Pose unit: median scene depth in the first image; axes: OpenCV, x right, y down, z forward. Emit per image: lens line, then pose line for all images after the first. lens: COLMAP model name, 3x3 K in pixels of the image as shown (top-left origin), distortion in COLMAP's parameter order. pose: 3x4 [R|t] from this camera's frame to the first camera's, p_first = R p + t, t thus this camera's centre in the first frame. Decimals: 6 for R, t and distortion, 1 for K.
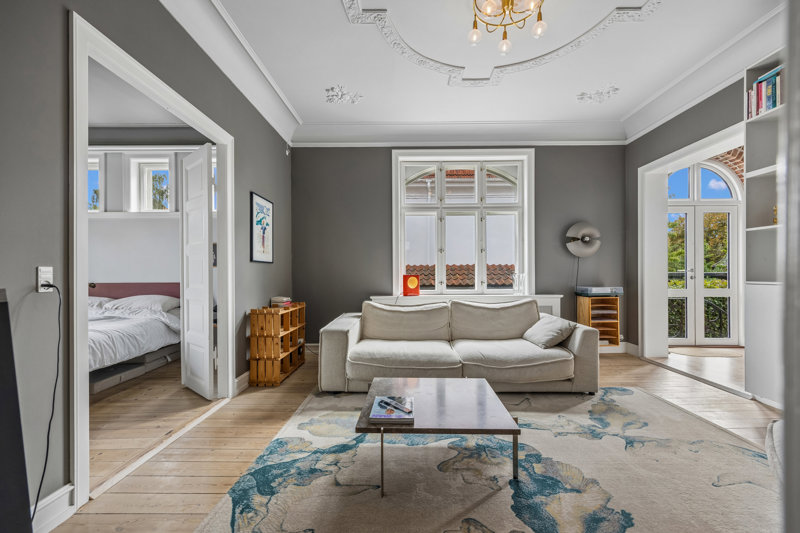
lens RADIAL K [[349.8, 0, 402.6], [0, 349.8, 272.8], [0, 0, 1]] dist [0.003204, 0.000376]
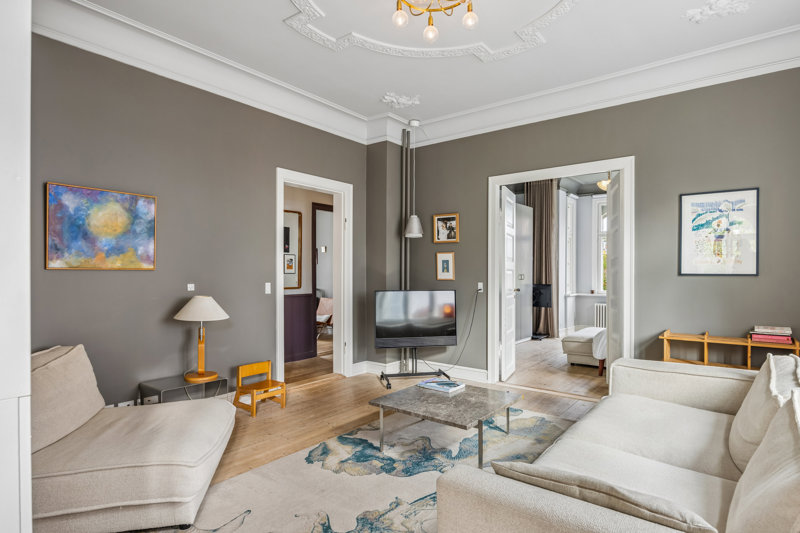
lens RADIAL K [[445.4, 0, 402.2], [0, 445.4, 269.5], [0, 0, 1]] dist [-0.002070, -0.000092]
pose [[-0.624011, 0.004812, -0.781401, 1.508627], [0.008538, 0.999963, -0.000660, -0.091273], [0.781369, -0.007083, -0.624029, 2.014653]]
